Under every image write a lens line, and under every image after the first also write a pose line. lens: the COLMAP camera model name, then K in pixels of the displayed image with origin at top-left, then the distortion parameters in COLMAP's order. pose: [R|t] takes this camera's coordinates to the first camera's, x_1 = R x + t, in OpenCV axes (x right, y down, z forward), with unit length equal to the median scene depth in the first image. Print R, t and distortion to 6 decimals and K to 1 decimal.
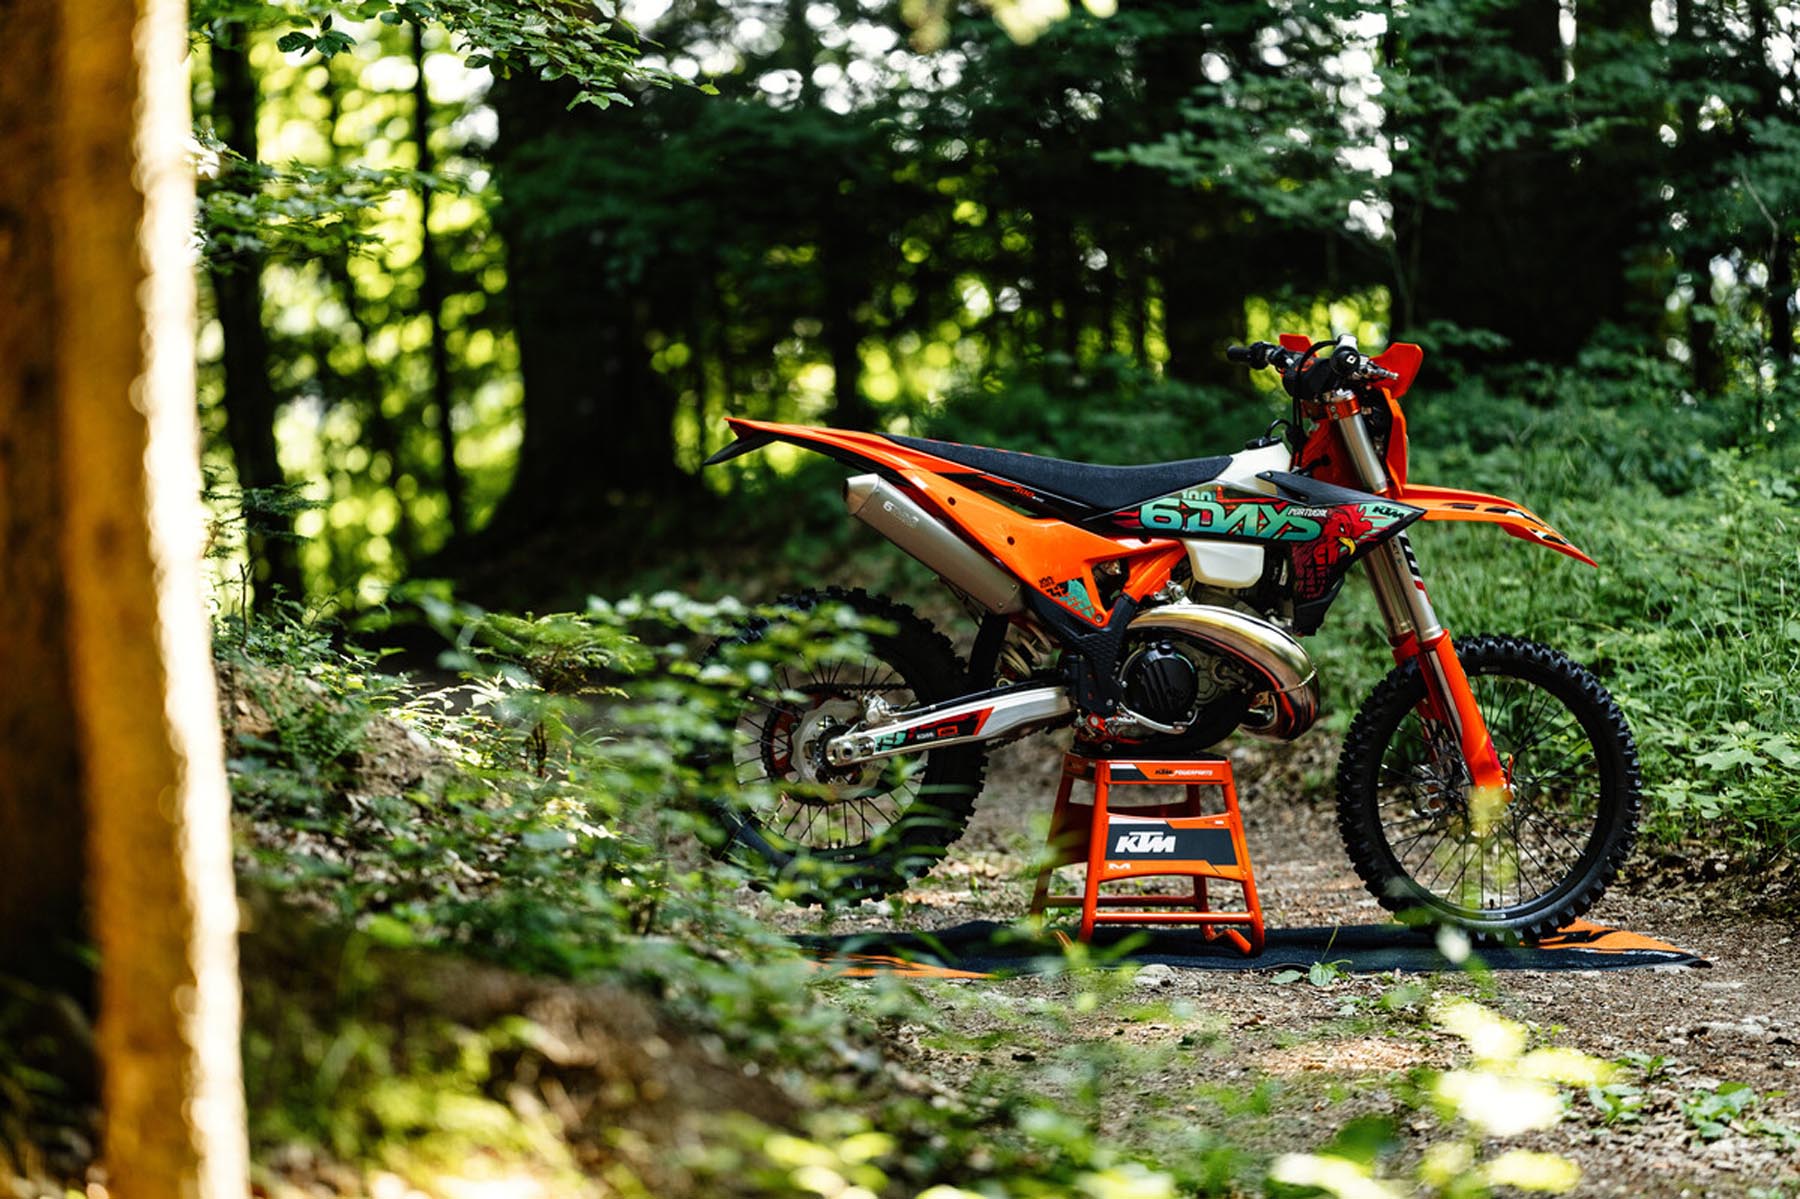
lens RADIAL K [[7106.7, 0, 900.0], [0, 7106.7, 599.5], [0, 0, 1]] dist [0.414521, 1.365867]
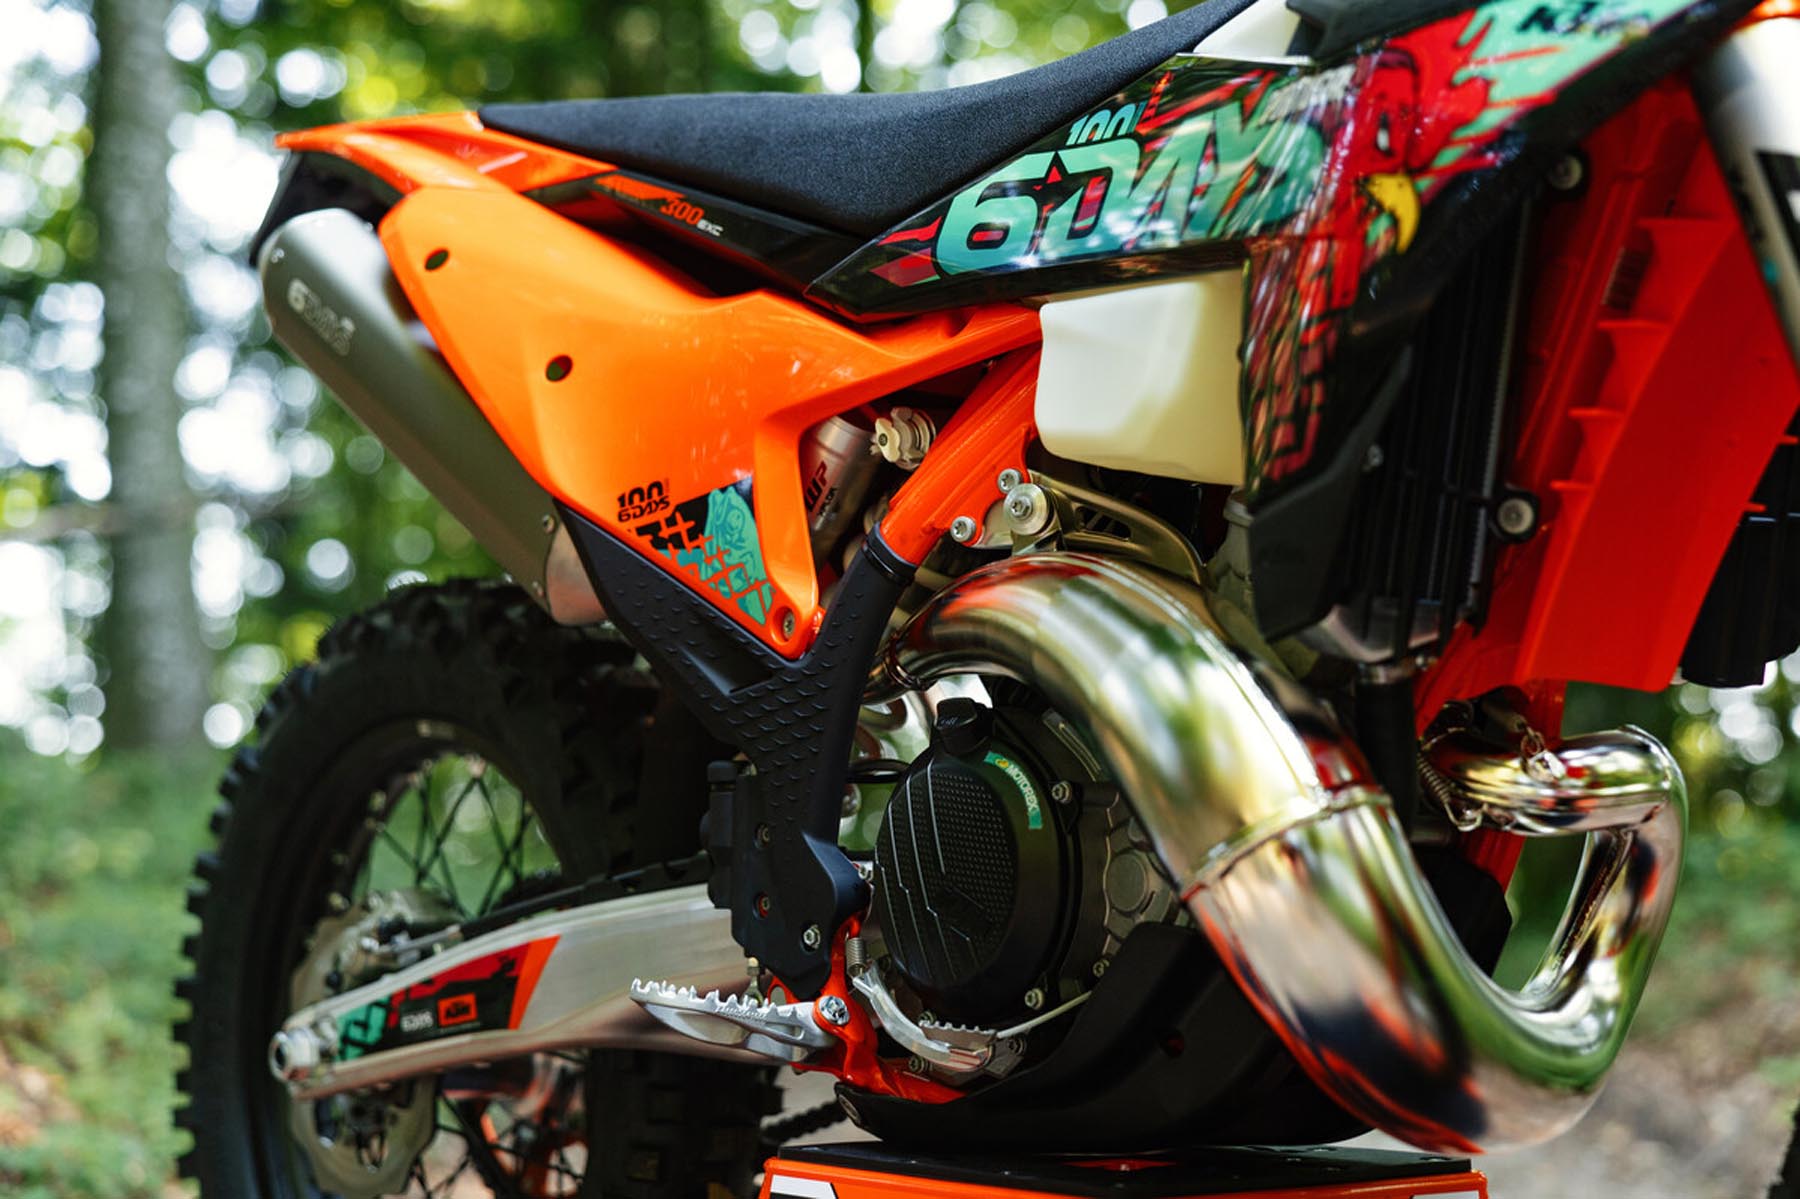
lens RADIAL K [[3305.8, 0, 900.0], [0, 3305.8, 599.5], [0, 0, 1]] dist [0.022358, 0.067845]
pose [[0.420020, -0.071472, -0.904696, 0.143661], [-0.053826, 0.993177, -0.103452, 0.014545], [0.905917, 0.092148, 0.413307, 0.948378]]
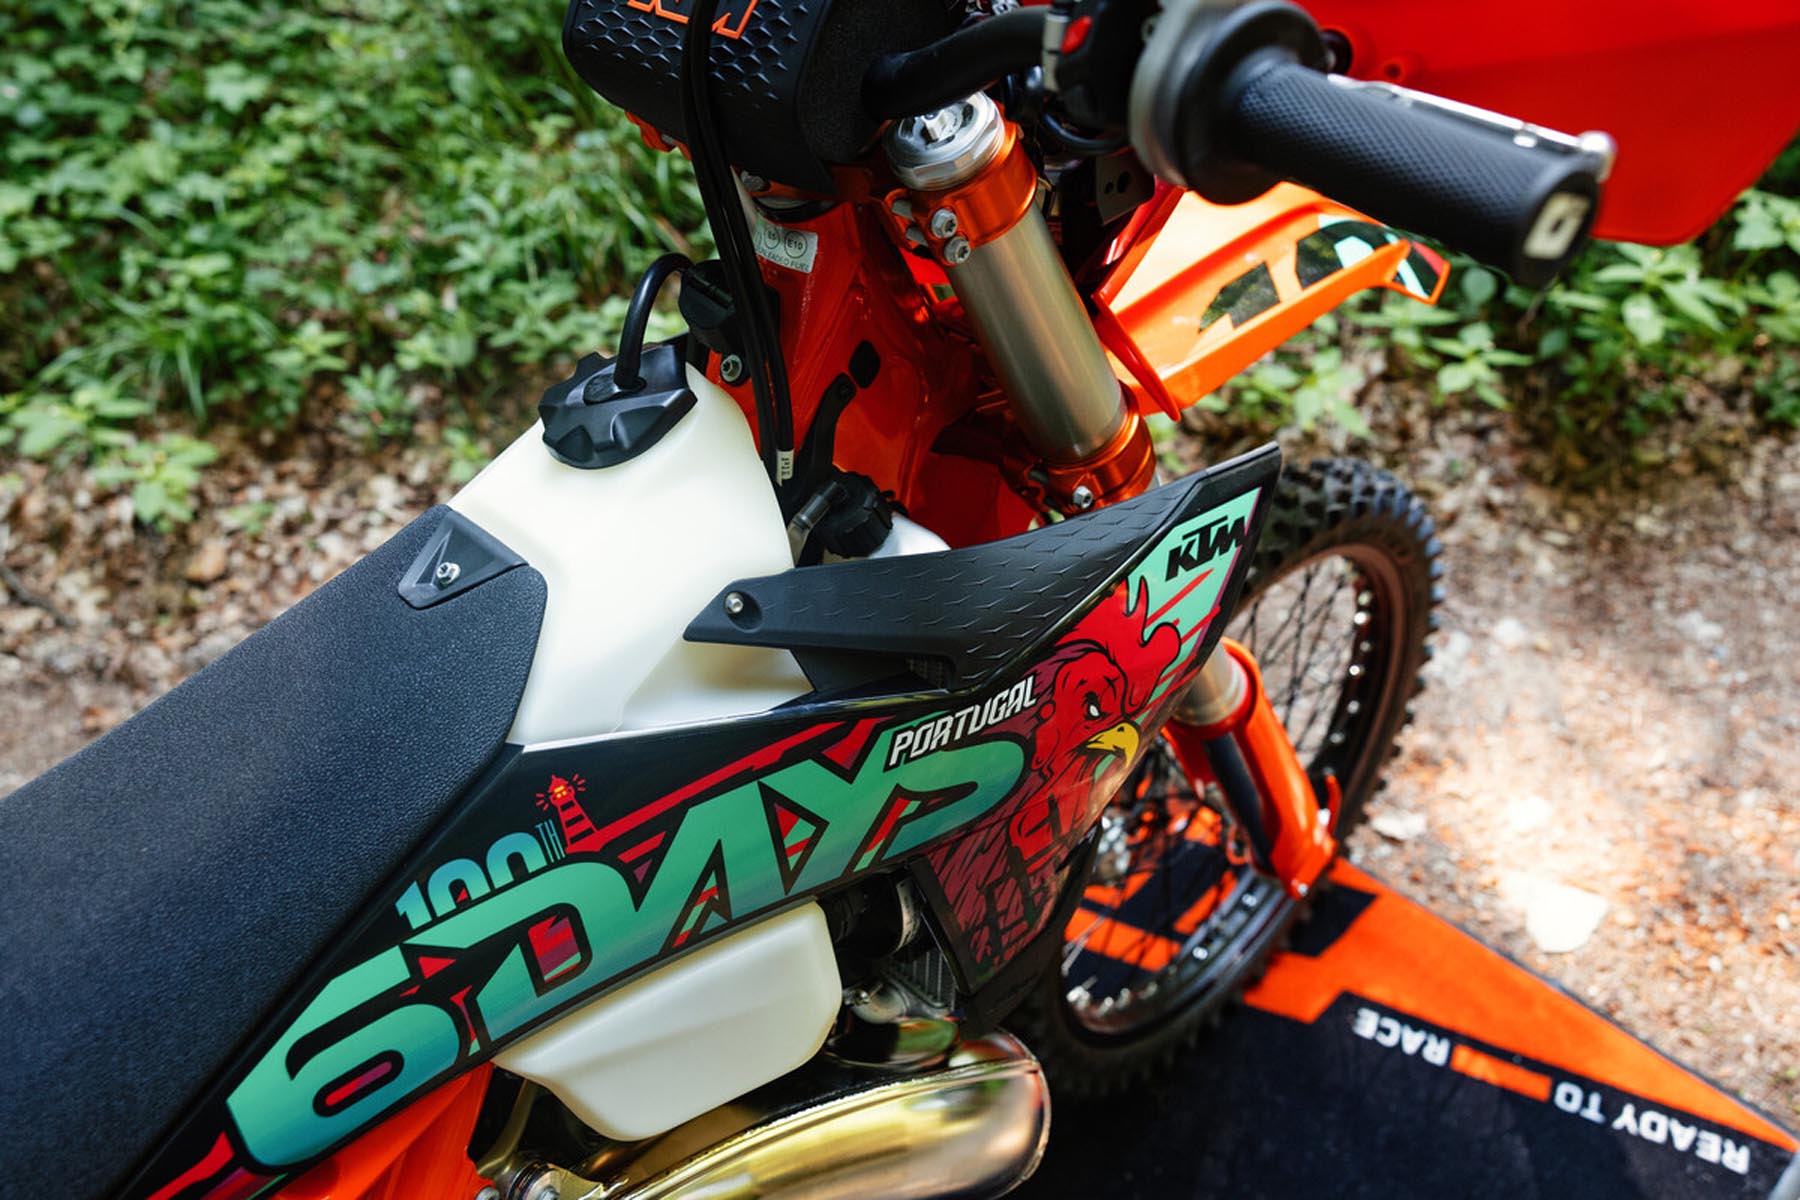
lens RADIAL K [[1445.7, 0, 896.6], [0, 1445.7, 546.9], [0, 0, 1]] dist [0.006900, 0.009314]
pose [[0.863146, -0.401905, 0.305698, 0.043460], [0.147352, 0.779523, 0.608796, -0.045287], [-0.482977, -0.480434, 0.732063, 0.970275]]
